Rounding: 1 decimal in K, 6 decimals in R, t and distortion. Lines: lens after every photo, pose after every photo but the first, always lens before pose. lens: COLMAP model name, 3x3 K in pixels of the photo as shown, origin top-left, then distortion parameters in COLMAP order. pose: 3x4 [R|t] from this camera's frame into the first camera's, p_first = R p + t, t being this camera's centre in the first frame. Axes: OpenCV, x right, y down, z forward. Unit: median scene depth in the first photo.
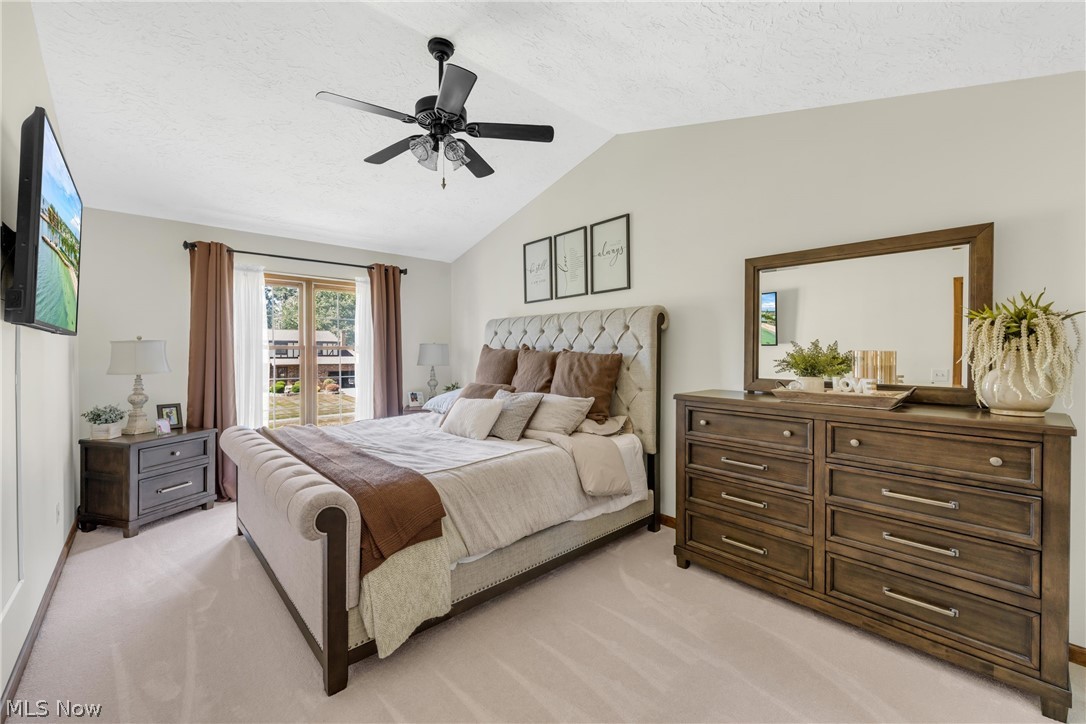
lens RADIAL K [[448.4, 0, 553.0], [0, 448.4, 352.3], [0, 0, 1]] dist [-0.000304, 0.000155]
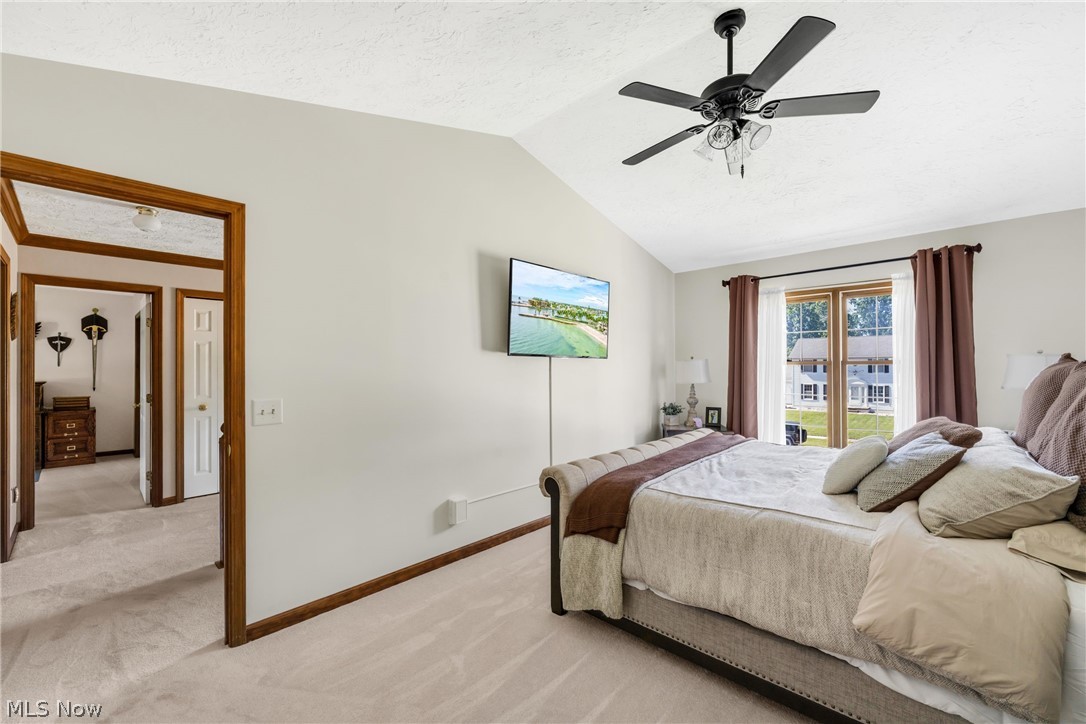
lens RADIAL K [[454.2, 0, 538.8], [0, 454.2, 368.1], [0, 0, 1]] dist [-0.000932, -0.000253]
pose [[0.031848, 0.003180, -0.999488, 0.453771], [0.002220, 0.999992, 0.003252, -0.004779], [0.999490, -0.002323, 0.031840, 0.439016]]
